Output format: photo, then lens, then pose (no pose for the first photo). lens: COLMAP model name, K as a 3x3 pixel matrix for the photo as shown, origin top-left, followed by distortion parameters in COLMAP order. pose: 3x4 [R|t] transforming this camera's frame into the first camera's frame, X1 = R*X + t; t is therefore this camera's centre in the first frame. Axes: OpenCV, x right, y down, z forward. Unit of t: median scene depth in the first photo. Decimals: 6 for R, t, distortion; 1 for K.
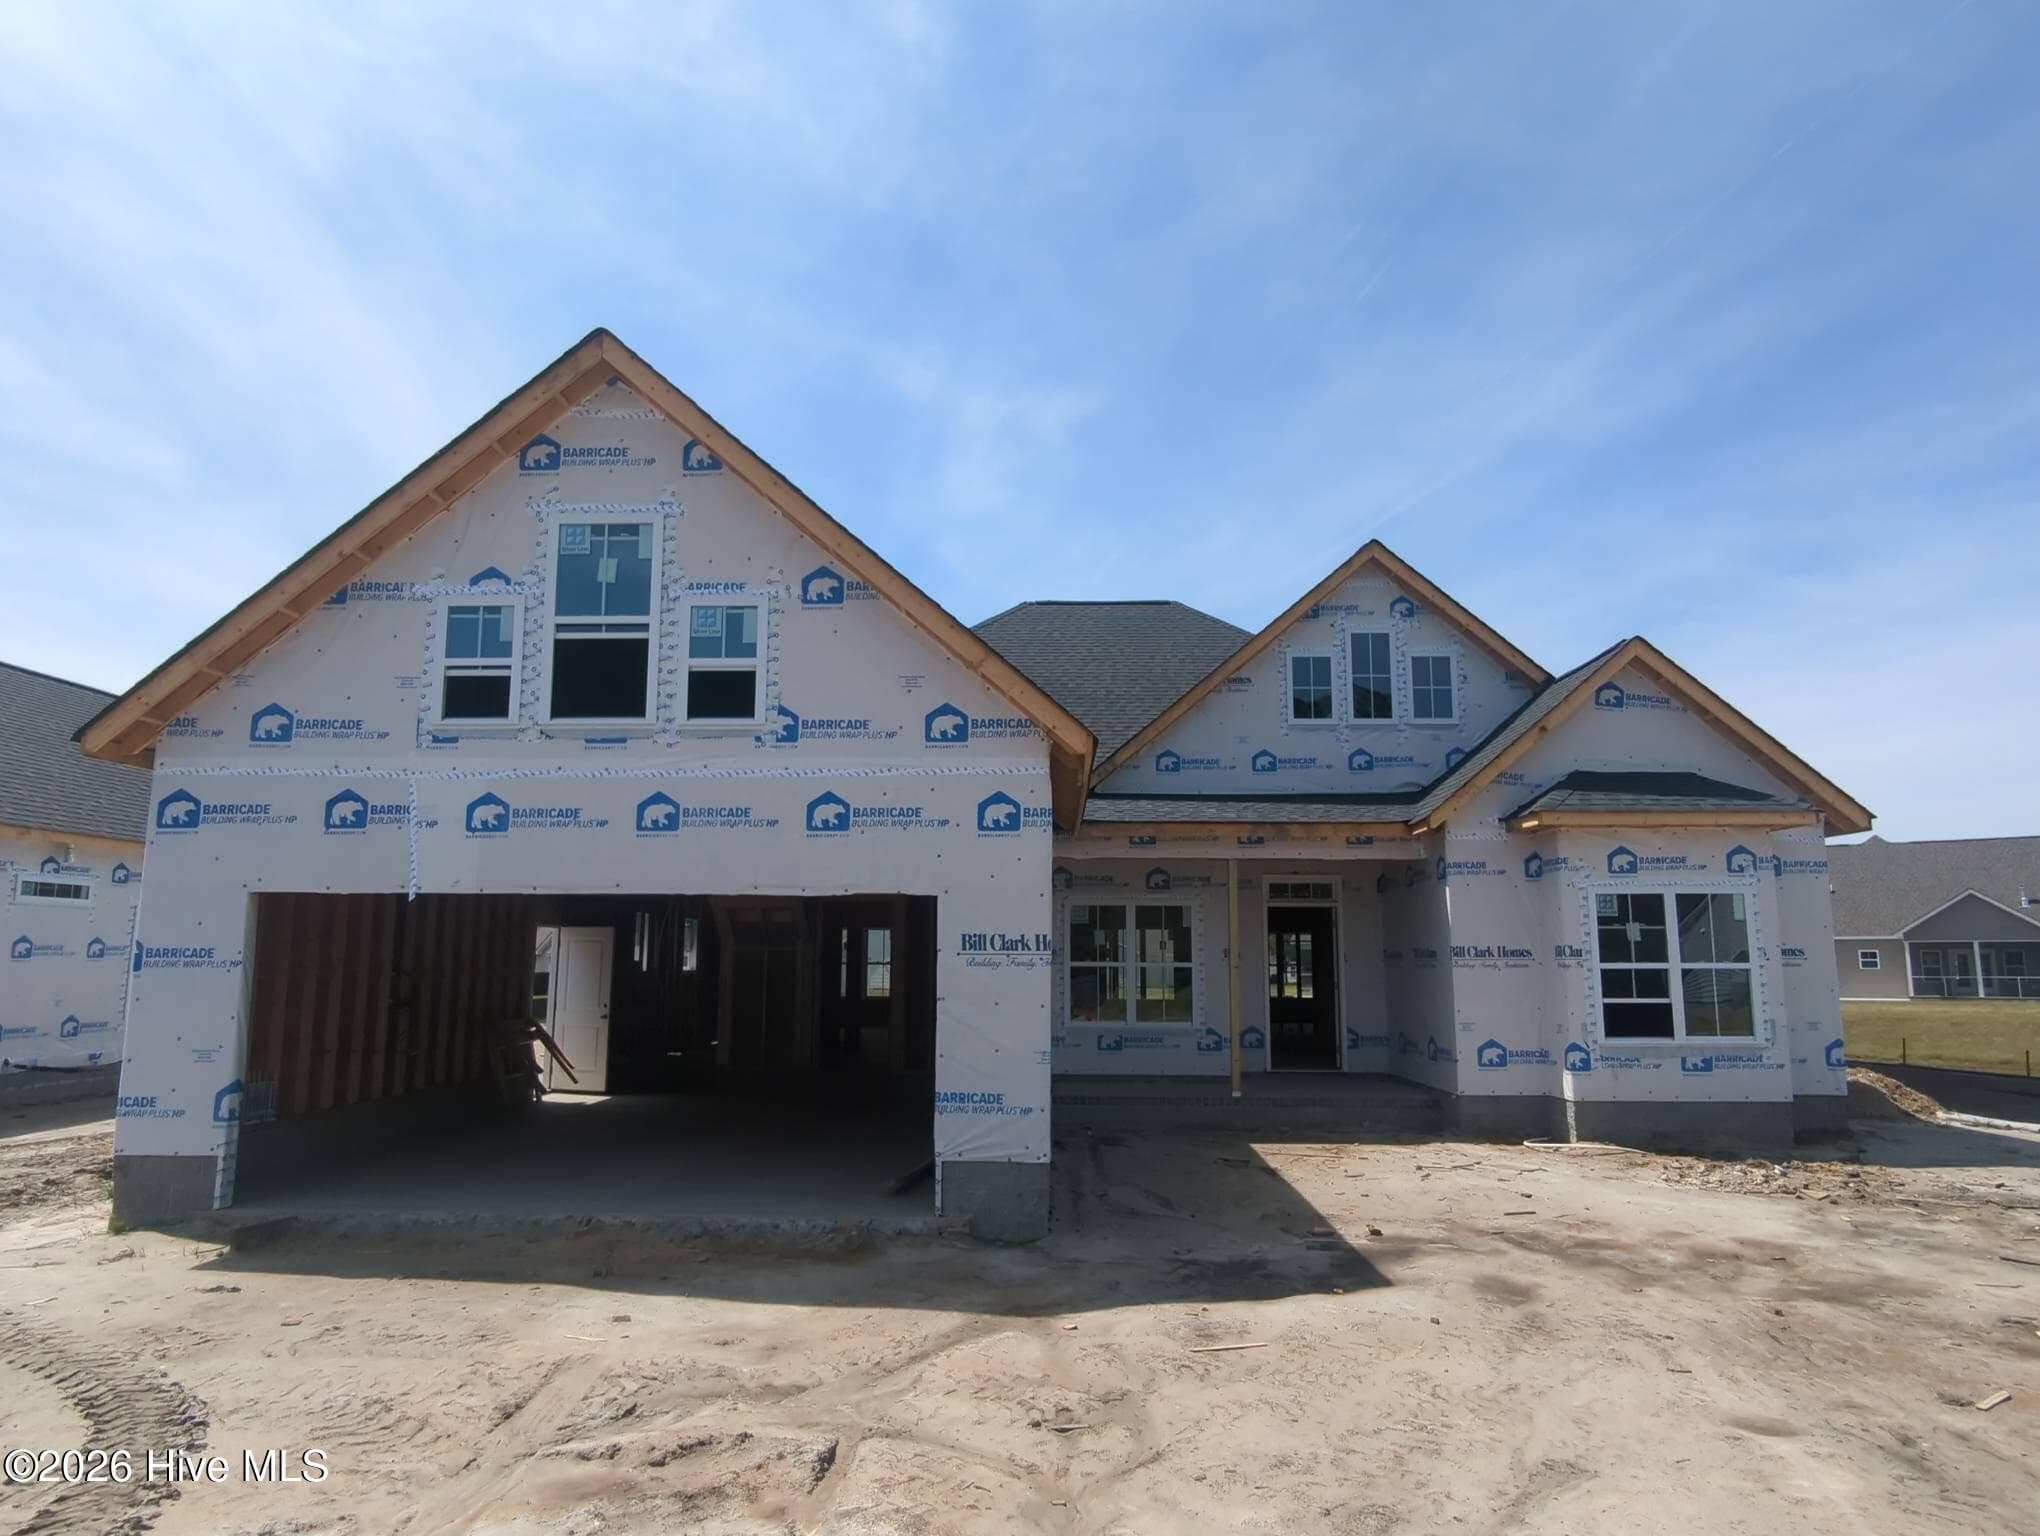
lens RADIAL K [[1259.4, 0, 1020.0], [0, 1259.4, 768.0], [0, 0, 1]] dist [-0.003210, -0.001564]
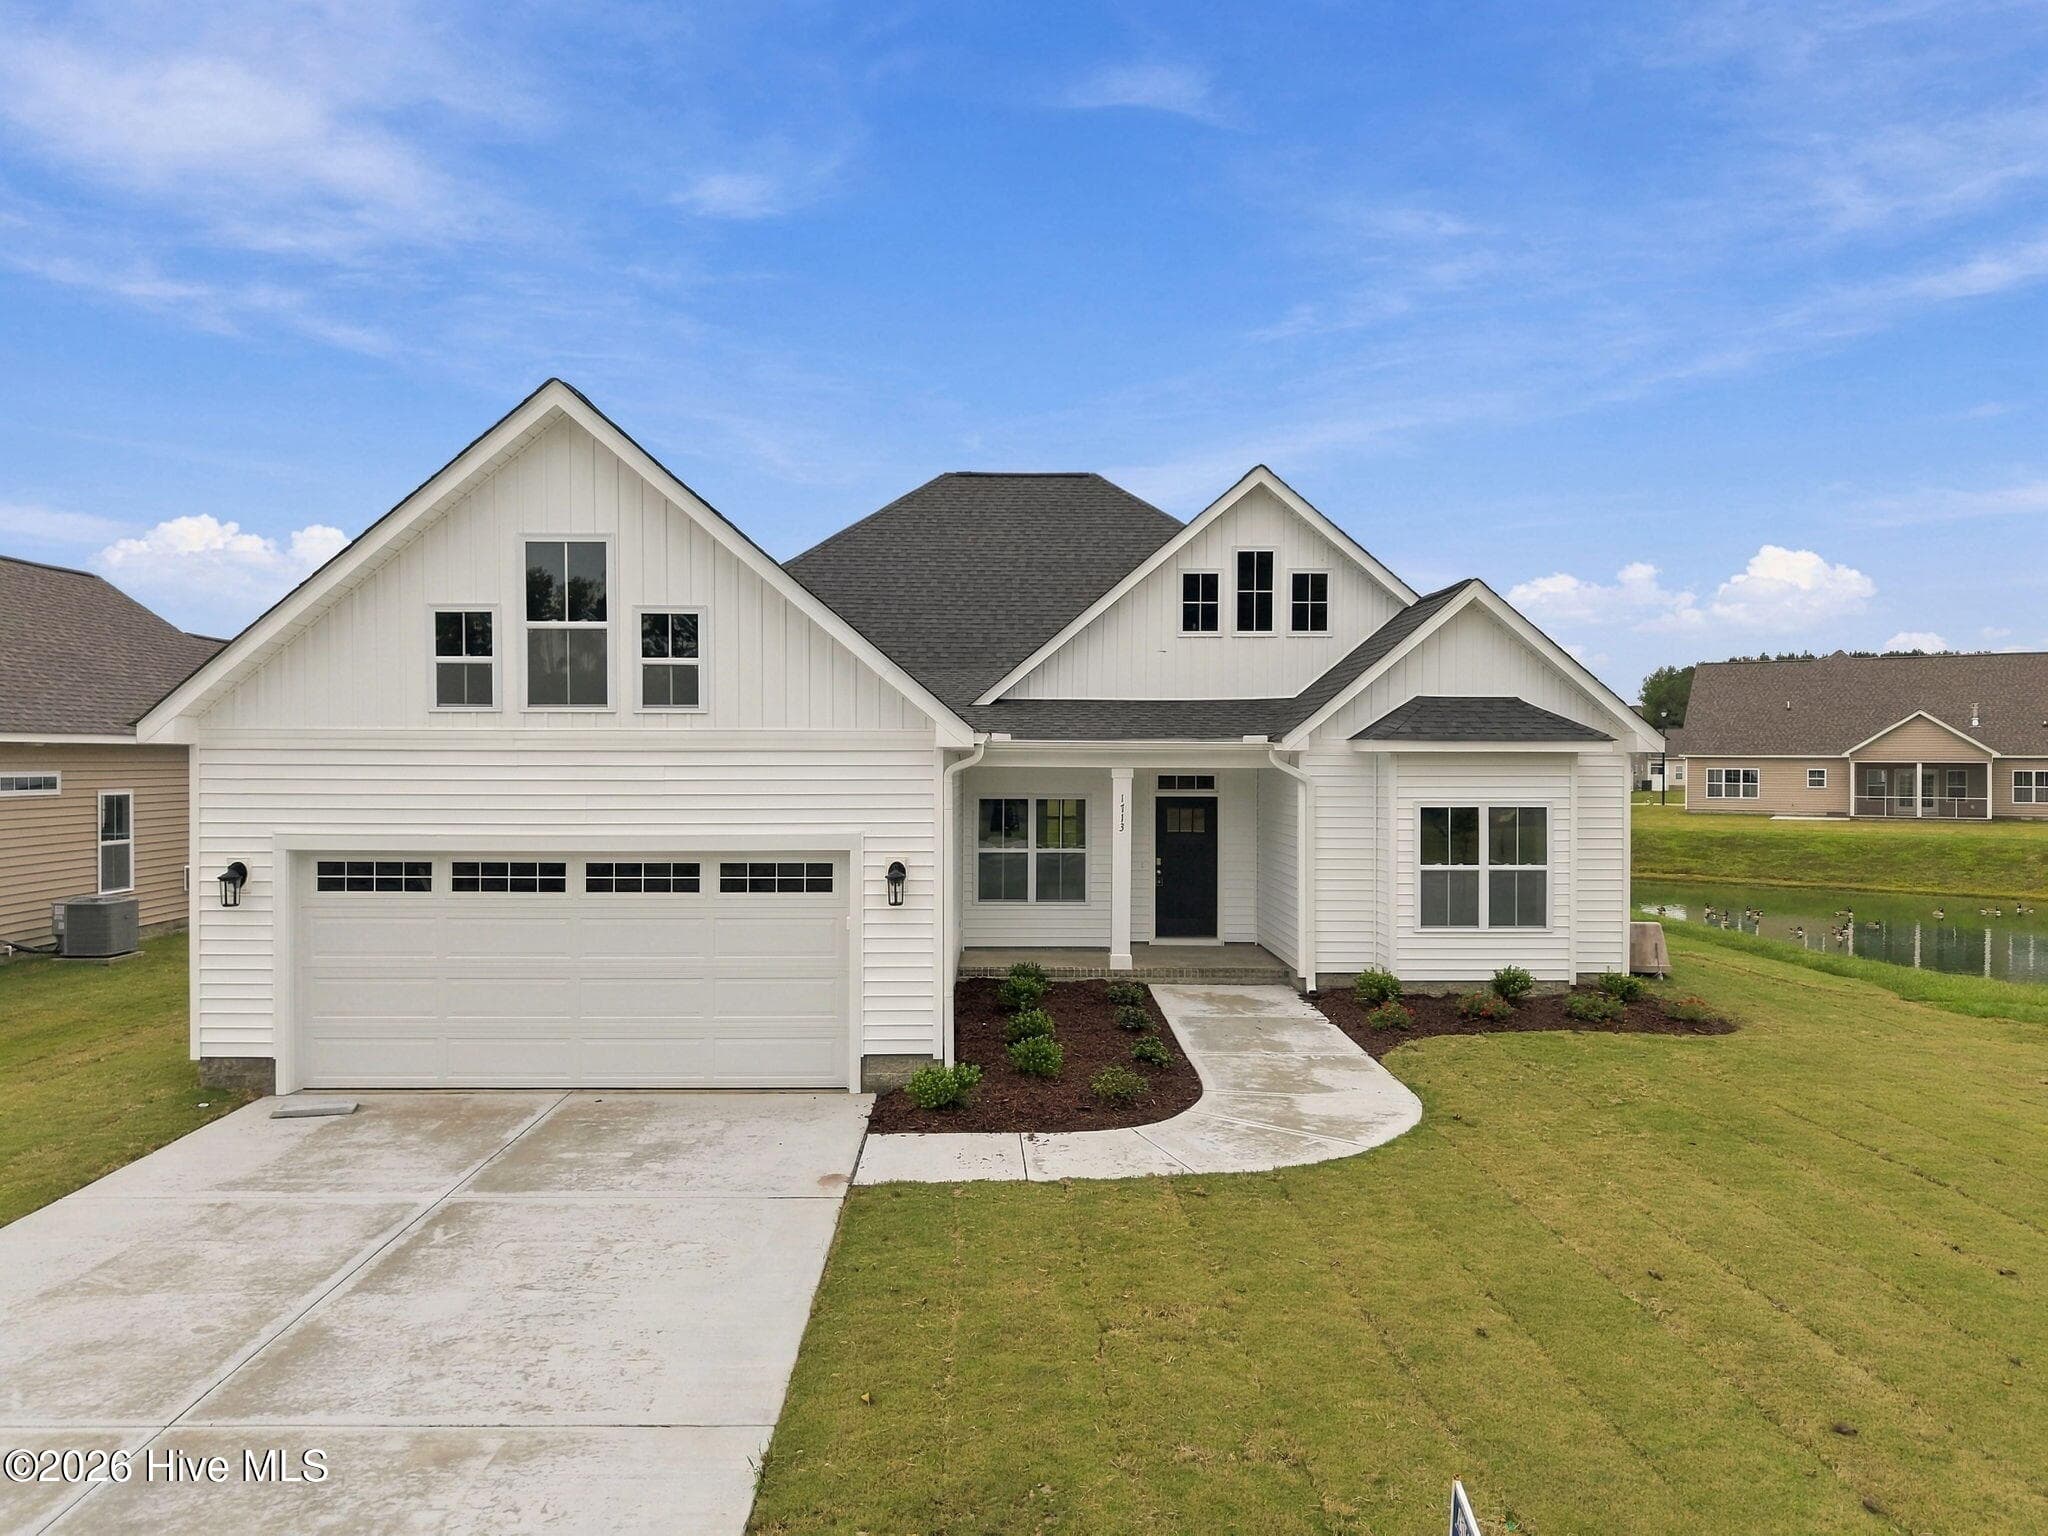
lens RADIAL K [[1372.6, 0, 1008.6], [0, 1372.6, 773.3], [0, 0, 1]] dist [0.007137, -0.005183]
pose [[0.999505, -0.002906, 0.031334, 0.035276], [-0.002244, 0.986608, 0.163094, -0.138548], [-0.031388, -0.163083, 0.986113, -0.239932]]
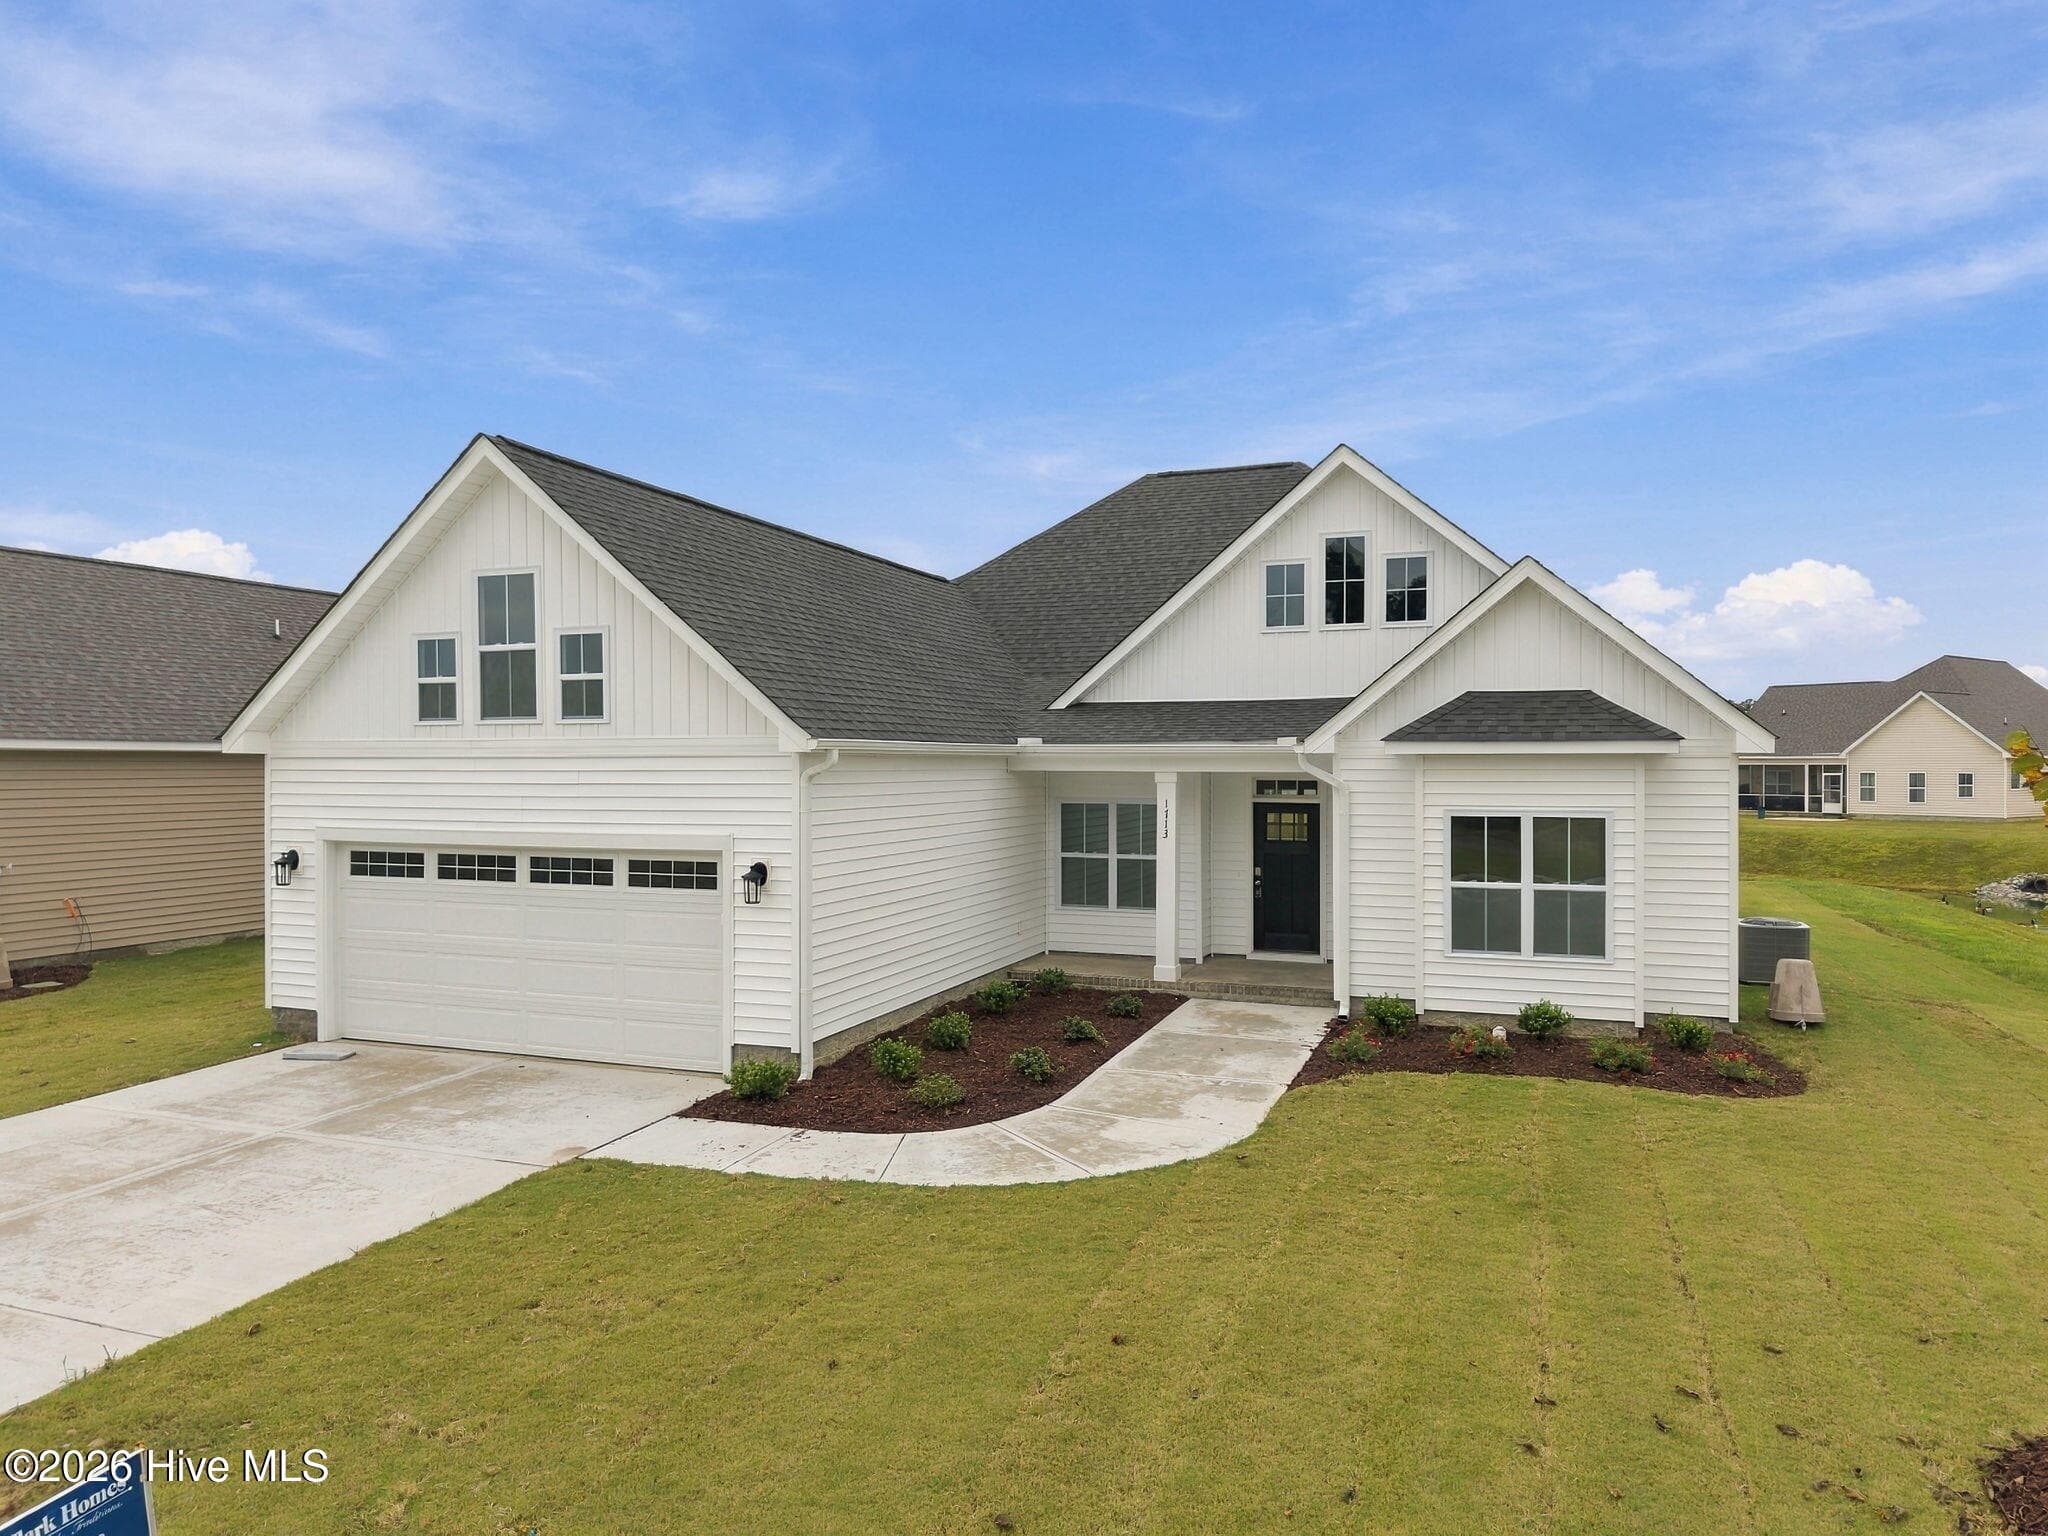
lens RADIAL K [[1372.6, 0, 1008.6], [0, 1372.6, 773.3], [0, 0, 1]] dist [0.007137, -0.005183]
pose [[0.941745, -0.002644, -0.336318, 0.495259], [0.056973, 0.986772, 0.151776, -0.128382], [0.331468, -0.162095, 0.929438, -0.169671]]
